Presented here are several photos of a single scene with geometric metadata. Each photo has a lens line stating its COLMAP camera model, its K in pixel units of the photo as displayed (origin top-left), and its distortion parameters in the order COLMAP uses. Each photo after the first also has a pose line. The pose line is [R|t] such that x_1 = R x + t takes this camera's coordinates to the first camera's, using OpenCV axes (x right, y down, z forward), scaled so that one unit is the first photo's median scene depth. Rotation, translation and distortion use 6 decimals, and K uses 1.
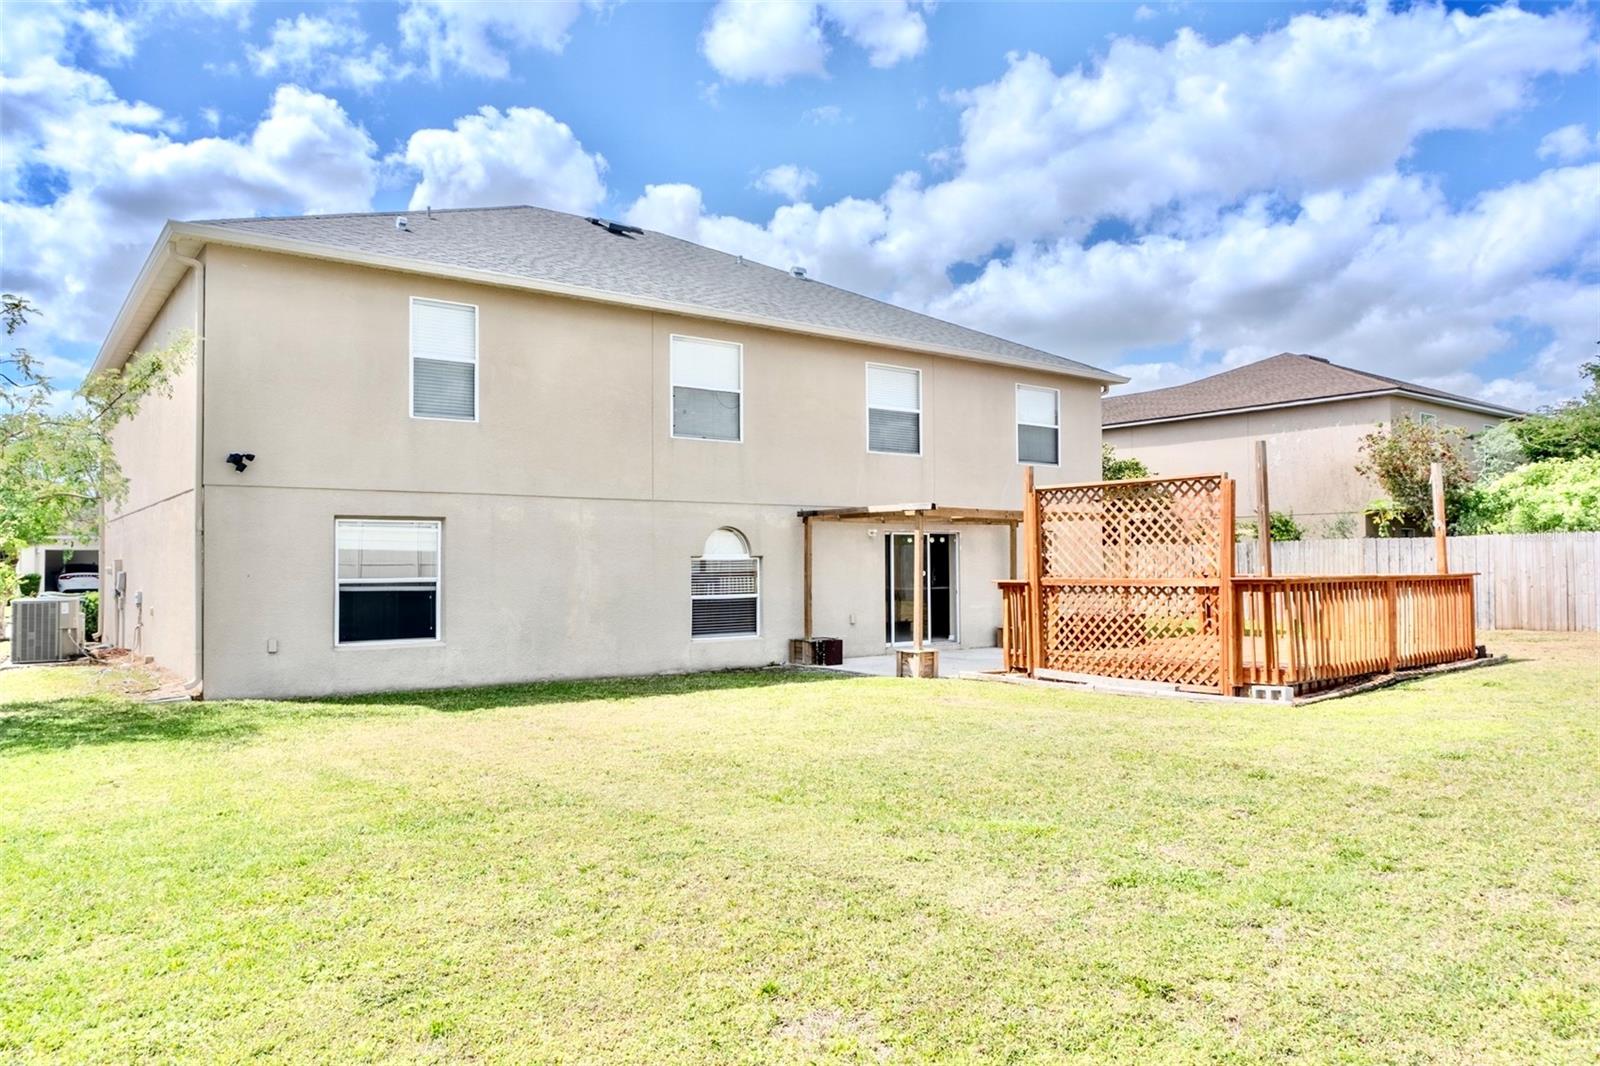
lens RADIAL K [[1093.4, 0, 800.7], [0, 1093.4, 551.7], [0, 0, 1]] dist [0.071433, 0.000191]
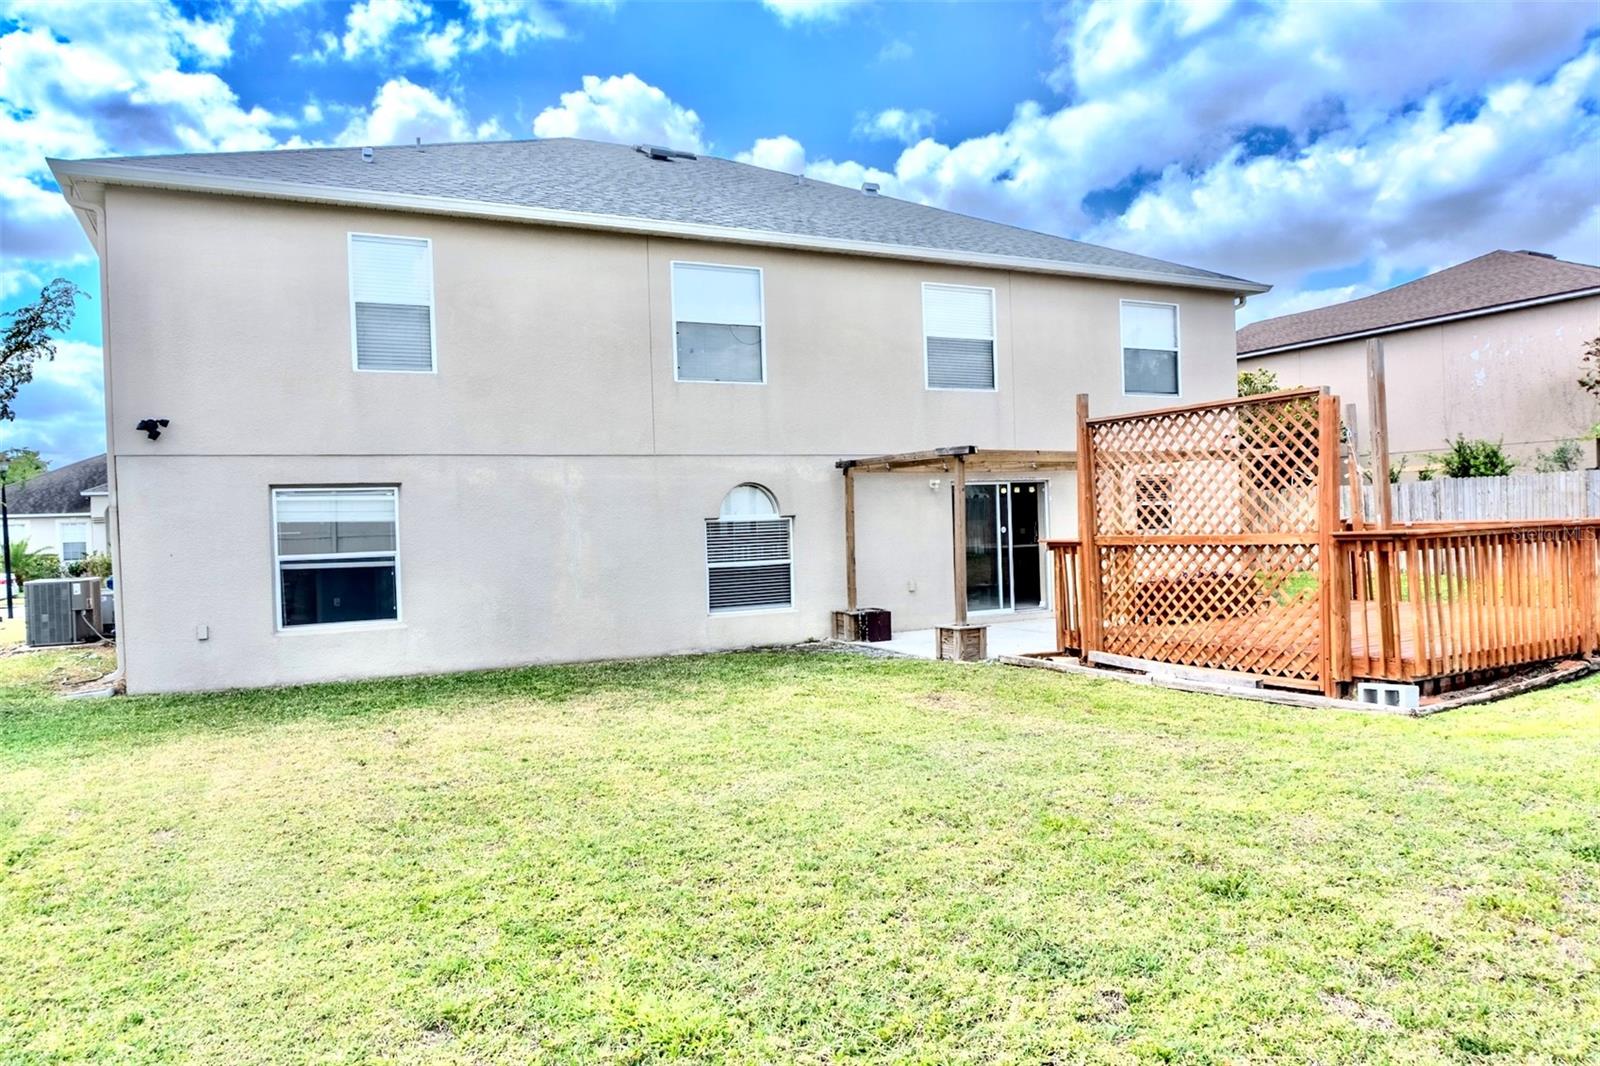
lens RADIAL K [[1072.6, 0, 800.0], [0, 1072.6, 533.0], [0, 0, 1]] dist [-0.004226, 0.000555]
pose [[0.986679, -0.025454, -0.160673, 0.106824], [0.029395, 0.999321, 0.022193, -0.000630], [0.159999, -0.026620, 0.986758, 0.171232]]
